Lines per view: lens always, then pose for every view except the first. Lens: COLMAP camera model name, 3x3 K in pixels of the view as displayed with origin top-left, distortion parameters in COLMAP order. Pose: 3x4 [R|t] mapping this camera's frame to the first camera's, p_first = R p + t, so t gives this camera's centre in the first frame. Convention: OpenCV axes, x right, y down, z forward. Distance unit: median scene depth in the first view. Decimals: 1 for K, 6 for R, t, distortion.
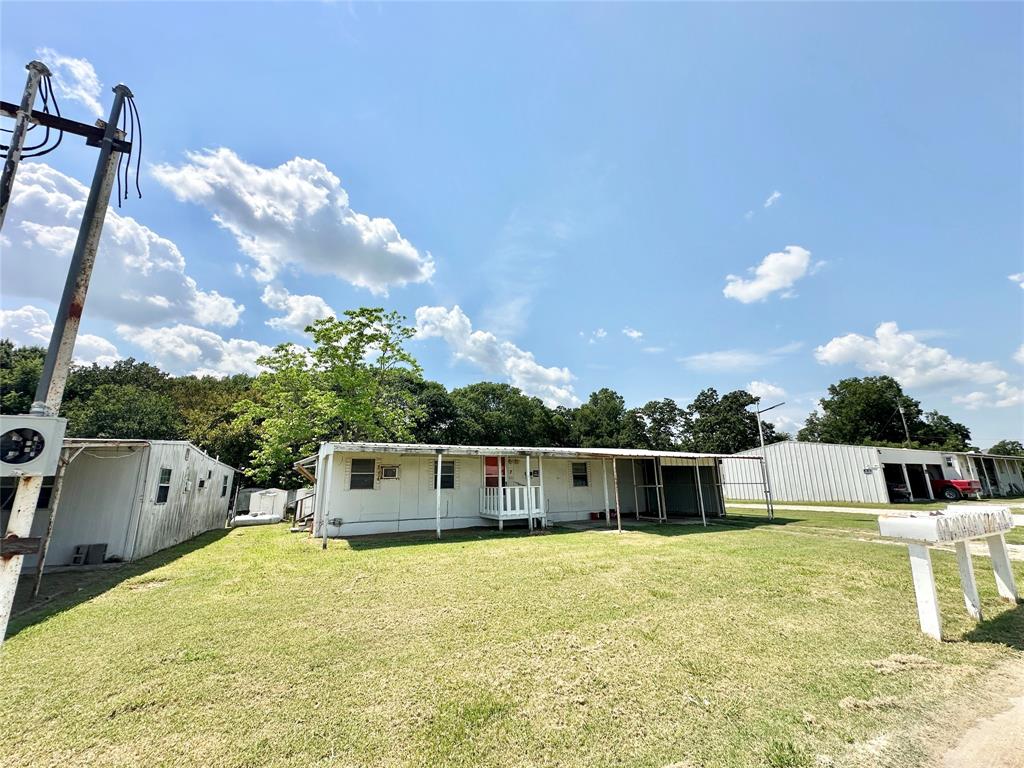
lens RADIAL K [[411.4, 0, 510.5], [0, 411.4, 385.1], [0, 0, 1]] dist [0.000579, 0.000321]
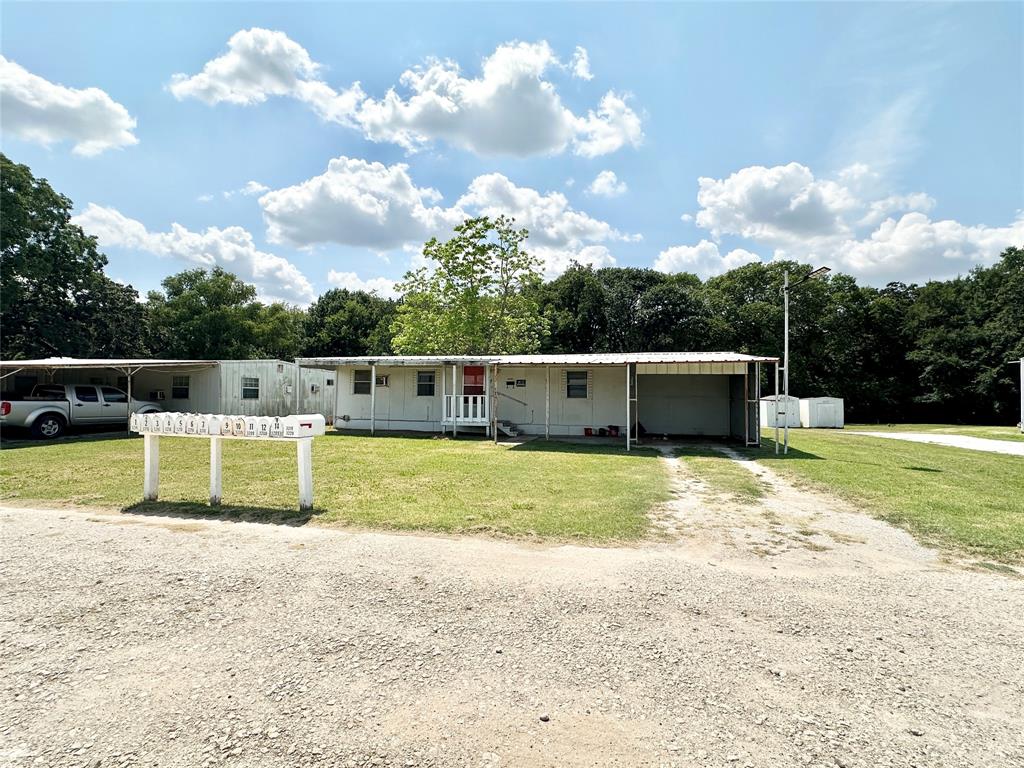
lens RADIAL K [[467.8, 0, 512.1], [0, 467.8, 389.3], [0, 0, 1]] dist [0.005310, 0.000338]
pose [[0.768351, 0.016562, -0.639814, 0.875371], [0.127477, 0.975676, 0.178343, 0.046249], [0.627205, -0.218592, 0.747551, 0.234925]]
